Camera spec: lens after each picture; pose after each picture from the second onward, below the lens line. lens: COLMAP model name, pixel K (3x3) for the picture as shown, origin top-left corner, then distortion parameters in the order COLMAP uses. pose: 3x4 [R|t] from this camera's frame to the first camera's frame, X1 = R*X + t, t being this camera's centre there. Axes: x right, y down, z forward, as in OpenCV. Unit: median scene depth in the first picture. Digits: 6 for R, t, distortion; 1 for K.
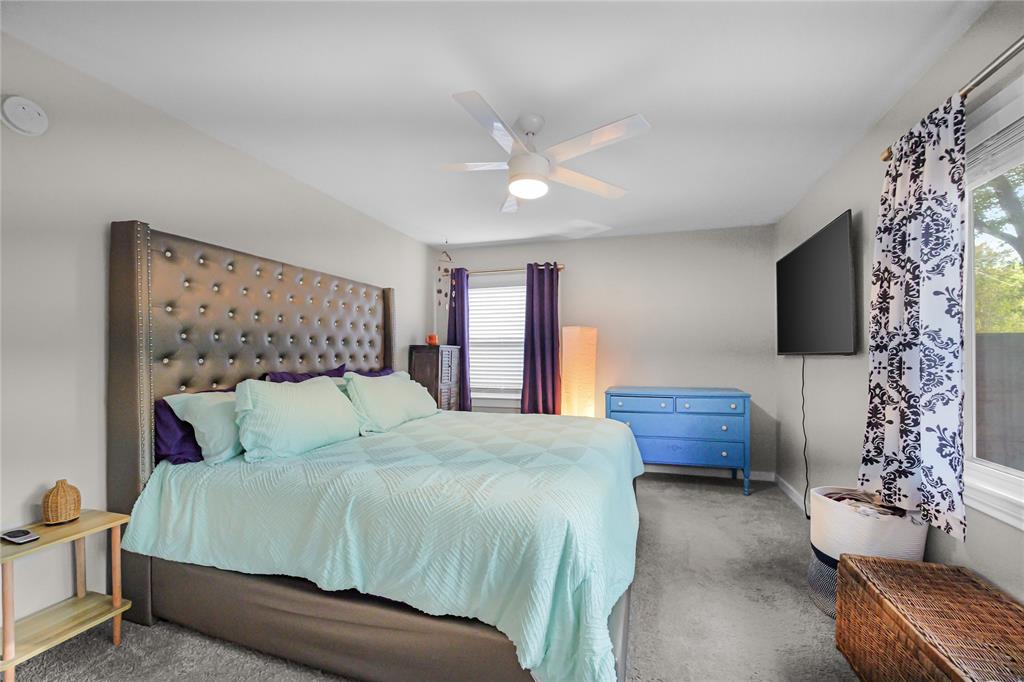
lens RADIAL K [[433.3, 0, 519.3], [0, 433.3, 352.2], [0, 0, 1]] dist [-0.012616, -0.000118]
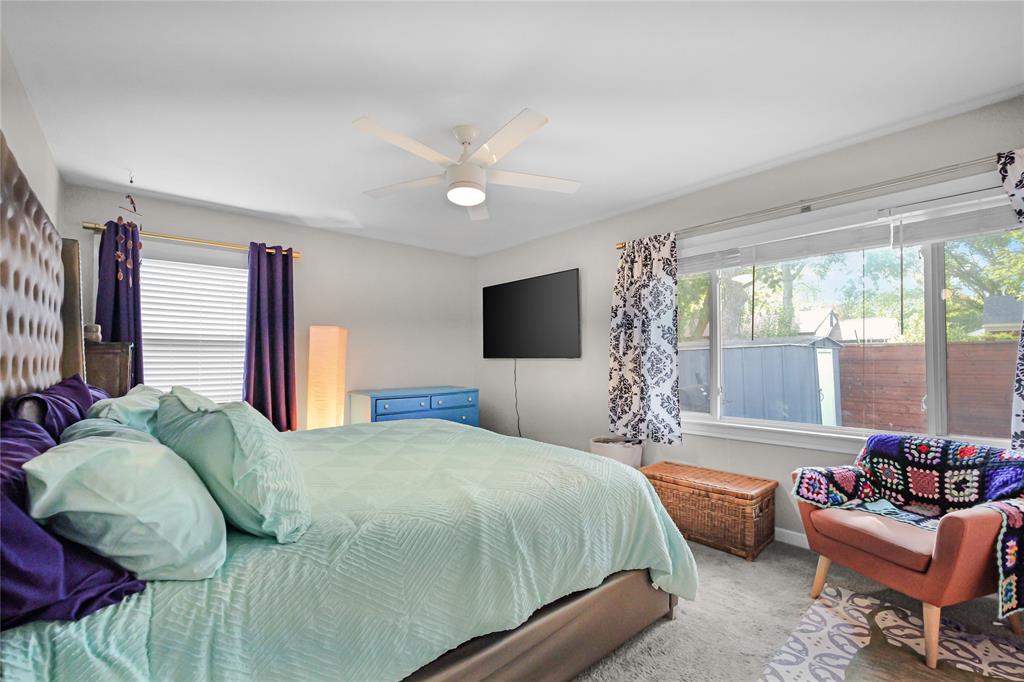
lens RADIAL K [[433.3, 0, 519.3], [0, 433.3, 352.2], [0, 0, 1]] dist [-0.012616, -0.000118]
pose [[0.529390, 0.010596, 0.848312, -0.894701], [-0.005622, 0.999944, -0.008982, 0.000965], [-0.848360, -0.000014, 0.529420, 0.395314]]
